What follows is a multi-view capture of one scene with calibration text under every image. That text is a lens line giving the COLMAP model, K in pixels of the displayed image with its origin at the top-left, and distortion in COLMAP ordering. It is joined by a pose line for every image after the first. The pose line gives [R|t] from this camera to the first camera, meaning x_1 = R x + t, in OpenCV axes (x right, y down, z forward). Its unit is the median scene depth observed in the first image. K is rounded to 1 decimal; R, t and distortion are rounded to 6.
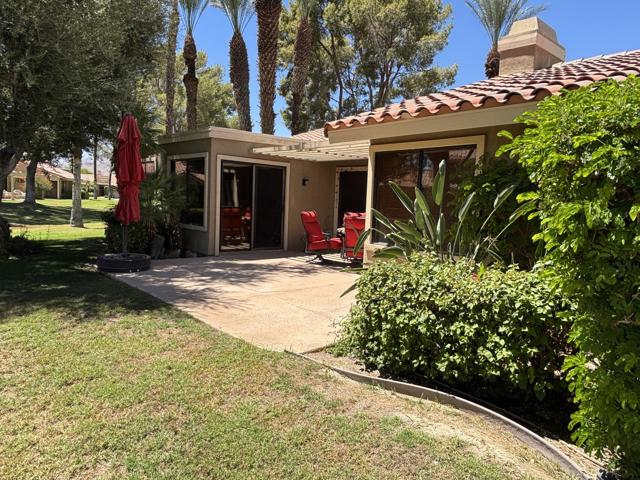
lens RADIAL K [[439.2, 0, 319.3], [0, 439.2, 242.5], [0, 0, 1]] dist [0.012089, -0.000153]
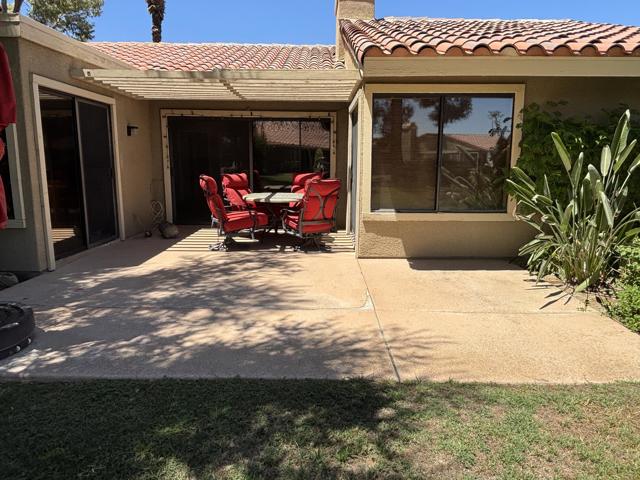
lens RADIAL K [[439.2, 0, 320.2], [0, 439.2, 235.0], [0, 0, 1]] dist [0.012089, -0.000153]
pose [[0.664131, -0.166818, 0.728767, -0.405497], [0.094575, 0.985703, 0.139444, -0.056485], [-0.741610, -0.023686, 0.670413, 0.400702]]
